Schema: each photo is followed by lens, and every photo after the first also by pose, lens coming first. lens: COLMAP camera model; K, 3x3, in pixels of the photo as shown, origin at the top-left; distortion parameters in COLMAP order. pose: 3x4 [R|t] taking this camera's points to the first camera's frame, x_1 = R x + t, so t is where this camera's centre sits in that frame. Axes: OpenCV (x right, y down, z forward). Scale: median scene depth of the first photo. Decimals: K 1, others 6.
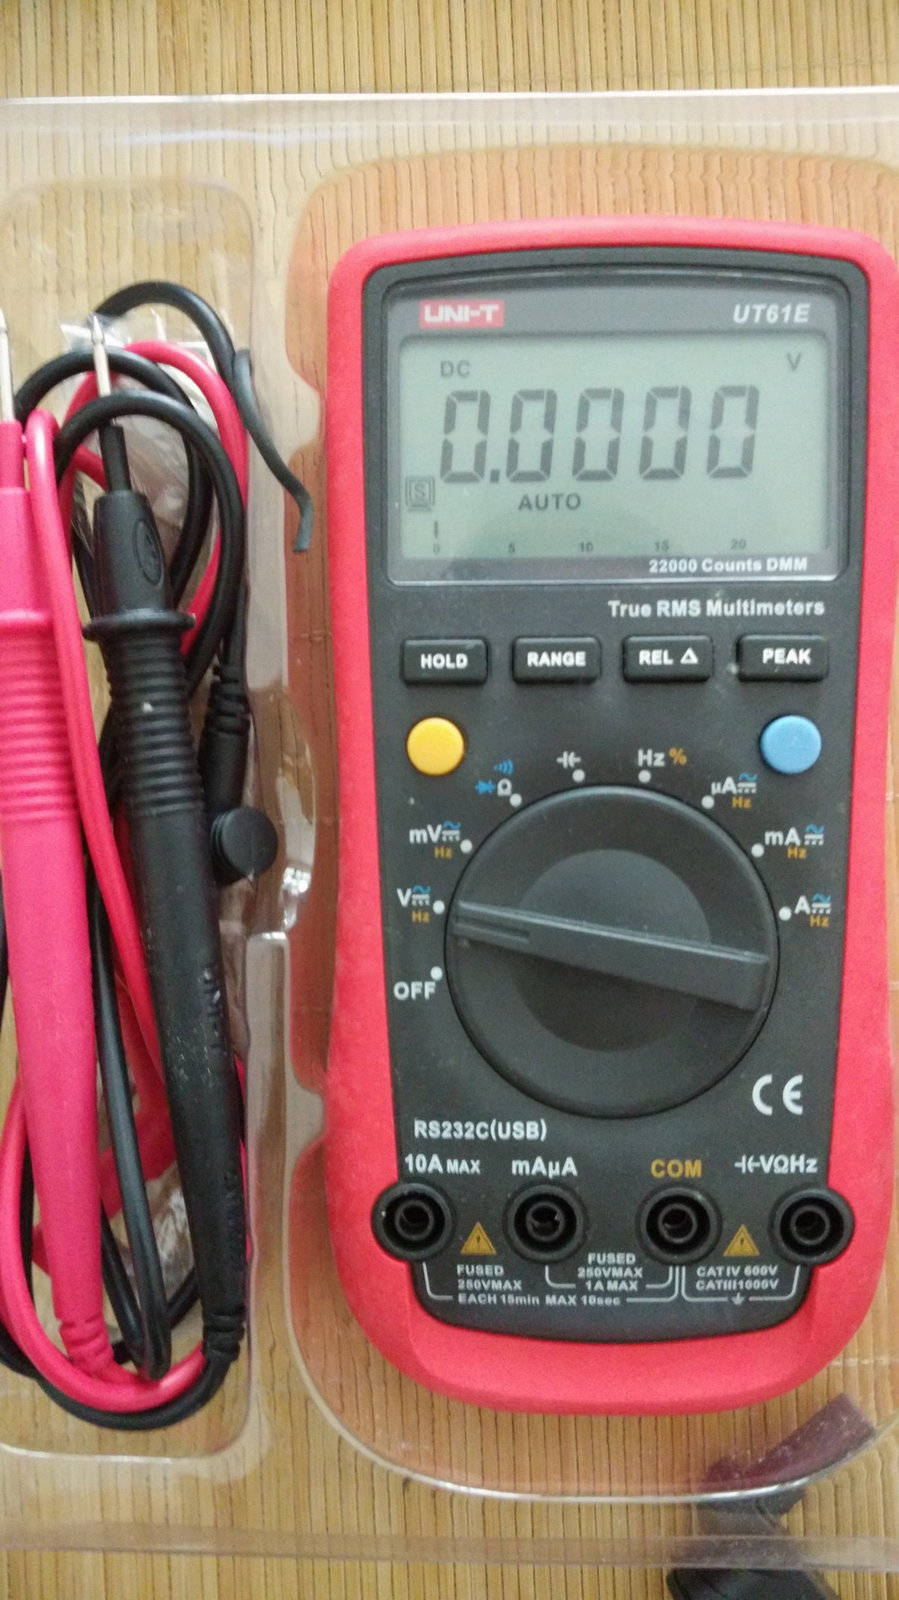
lens RADIAL K [[1315.9, 0, 449.5], [0, 1315.9, 800.0], [0, 0, 1]] dist [0.118168, -0.298617]
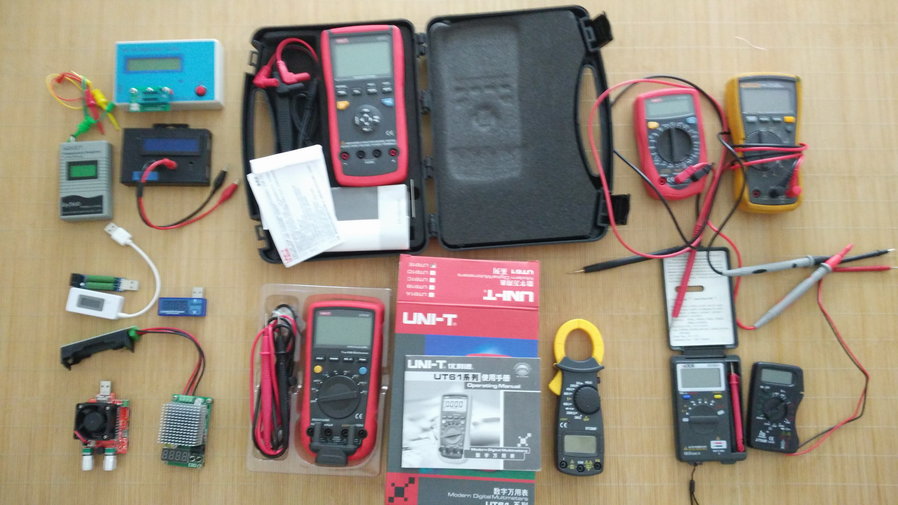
lens RADIAL K [[738.5, 0, 449.0], [0, 738.5, 252.5], [0, 0, 1]] dist [0.118168, -0.298617]
pose [[0.999016, 0.040690, 0.017653, 0.653679], [-0.037900, 0.989870, -0.136823, -0.151632], [-0.023042, 0.136020, 0.990438, -3.439428]]
